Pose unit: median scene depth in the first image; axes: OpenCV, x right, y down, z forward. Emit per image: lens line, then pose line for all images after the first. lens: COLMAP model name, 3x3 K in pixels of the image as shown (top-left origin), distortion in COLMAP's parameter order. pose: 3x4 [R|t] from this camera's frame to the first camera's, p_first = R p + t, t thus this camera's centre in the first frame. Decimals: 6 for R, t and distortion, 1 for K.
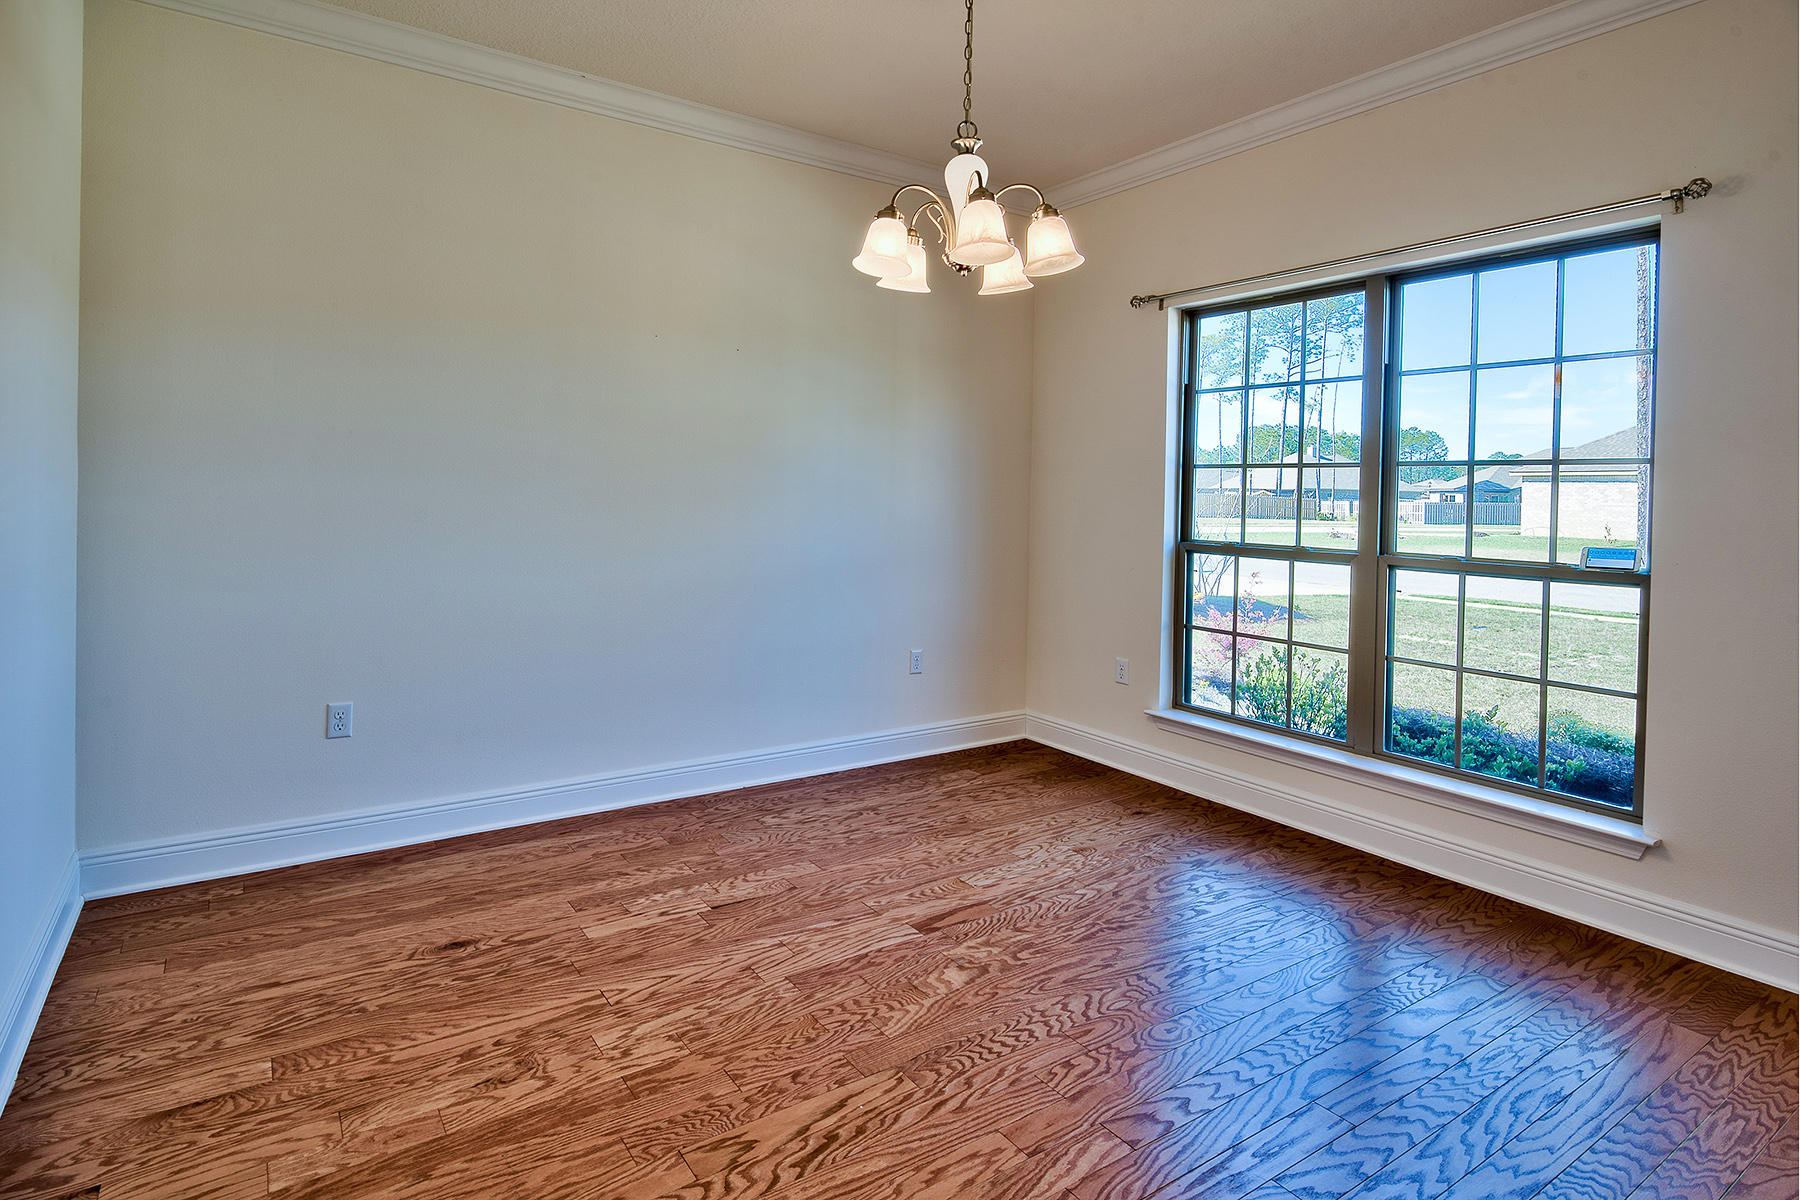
lens RADIAL K [[923.4, 0, 900.0], [0, 923.4, 600.0], [0, 0, 1]] dist [-0.003111, -0.000215]
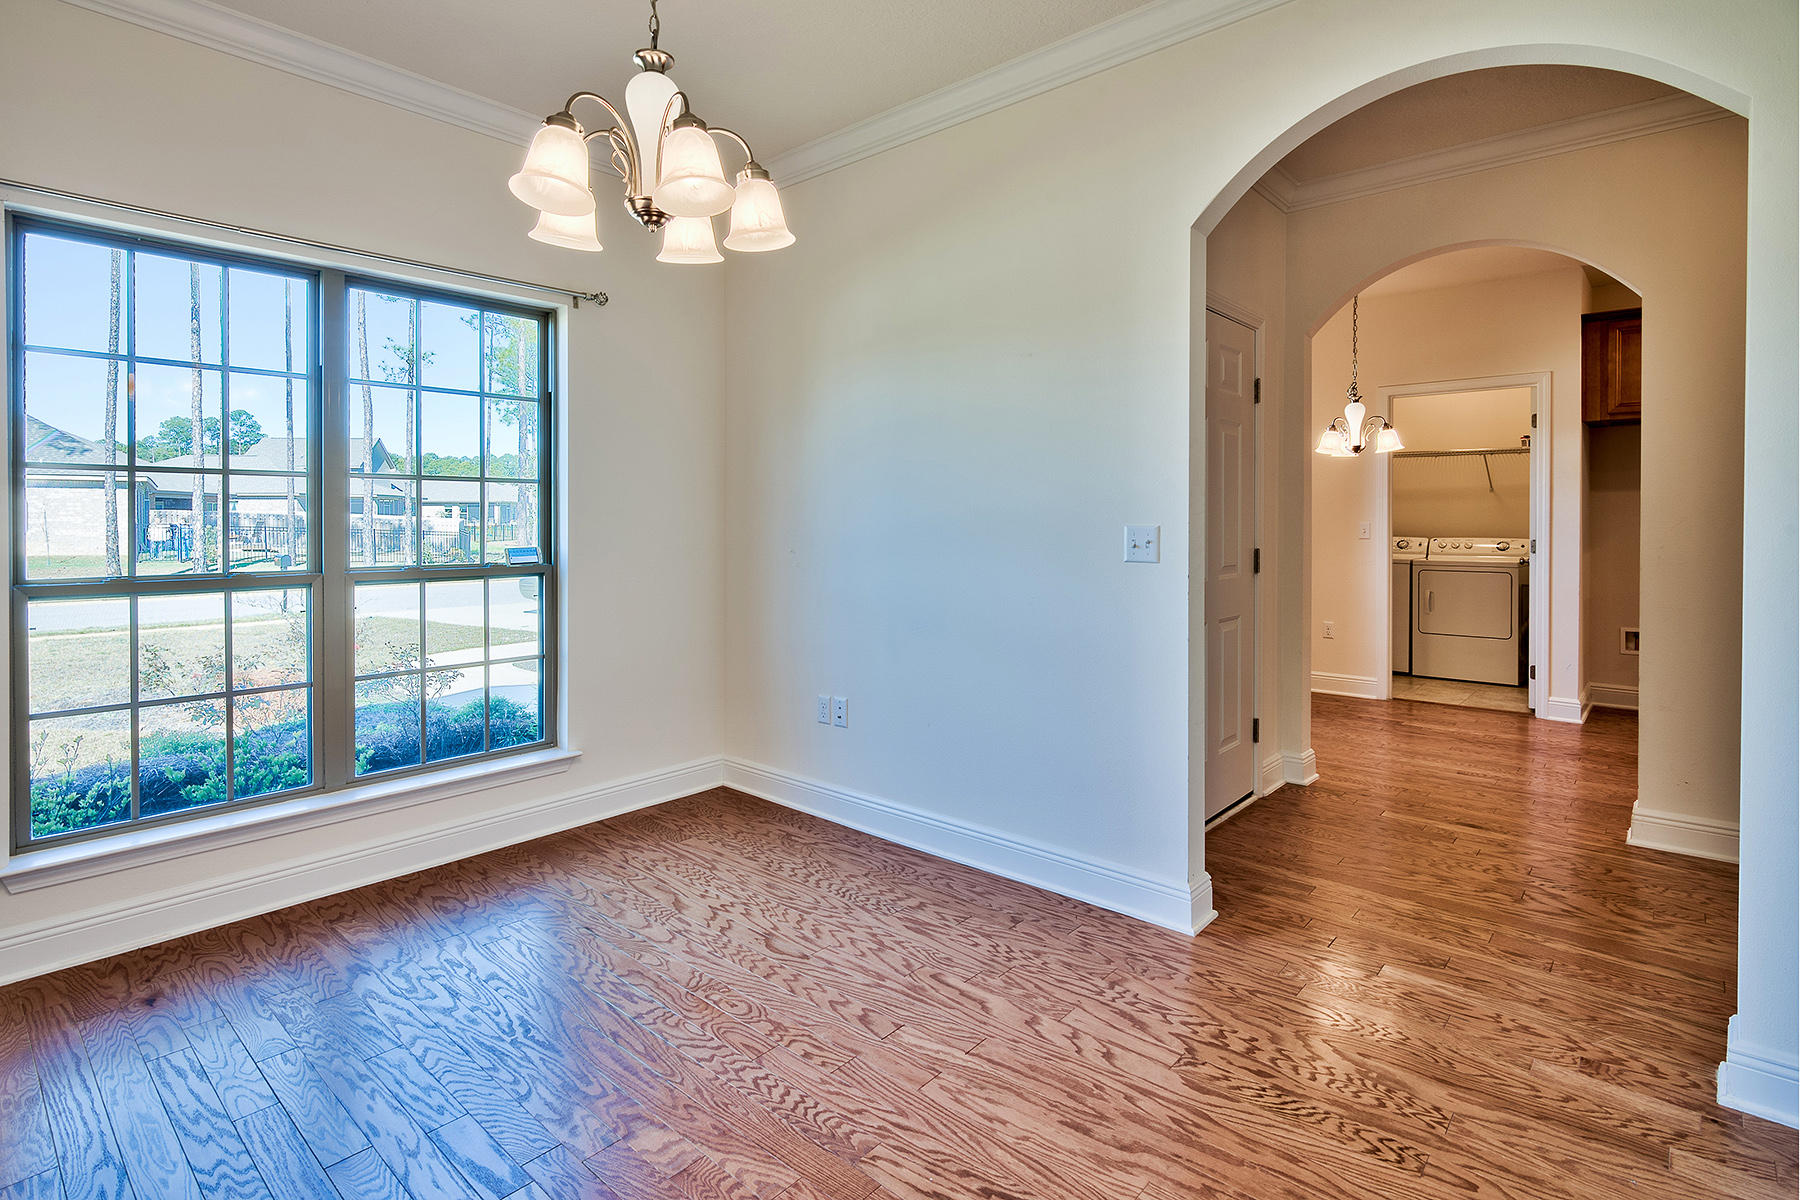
lens RADIAL K [[873.7, 0, 889.3], [0, 873.7, 603.5], [0, 0, 1]] dist [0.001669, -0.000992]
pose [[-0.215042, -0.116390, 0.969644, -0.558113], [0.106406, 0.984170, 0.141732, -0.101512], [-0.970791, 0.133654, -0.199253, 0.777235]]
